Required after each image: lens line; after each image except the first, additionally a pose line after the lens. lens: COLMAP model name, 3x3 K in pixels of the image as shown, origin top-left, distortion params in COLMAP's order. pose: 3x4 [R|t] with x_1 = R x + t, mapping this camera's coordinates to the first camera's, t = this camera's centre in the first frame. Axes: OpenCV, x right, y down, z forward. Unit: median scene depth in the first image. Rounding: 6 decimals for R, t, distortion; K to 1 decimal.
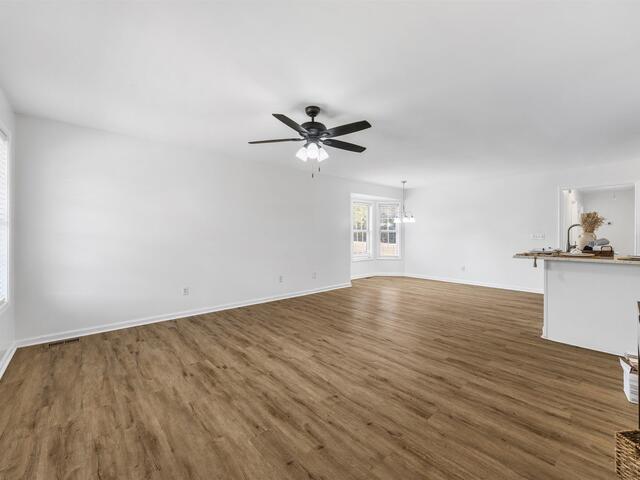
lens RADIAL K [[272.9, 0, 321.0], [0, 272.9, 233.3], [0, 0, 1]] dist [-0.001819, -0.000323]
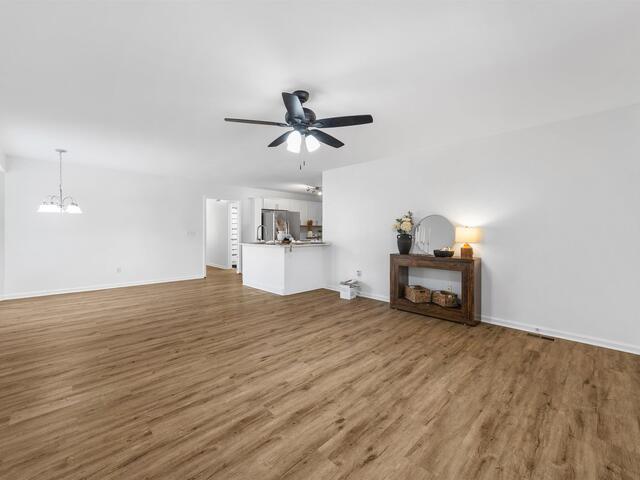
lens RADIAL K [[272.9, 0, 321.0], [0, 272.9, 233.3], [0, 0, 1]] dist [-0.001819, -0.000323]
pose [[-0.047487, -0.004694, 0.998861, -1.129404], [-0.006922, 0.999966, 0.004370, 0.003951], [-0.998848, -0.006706, -0.047518, 1.166189]]
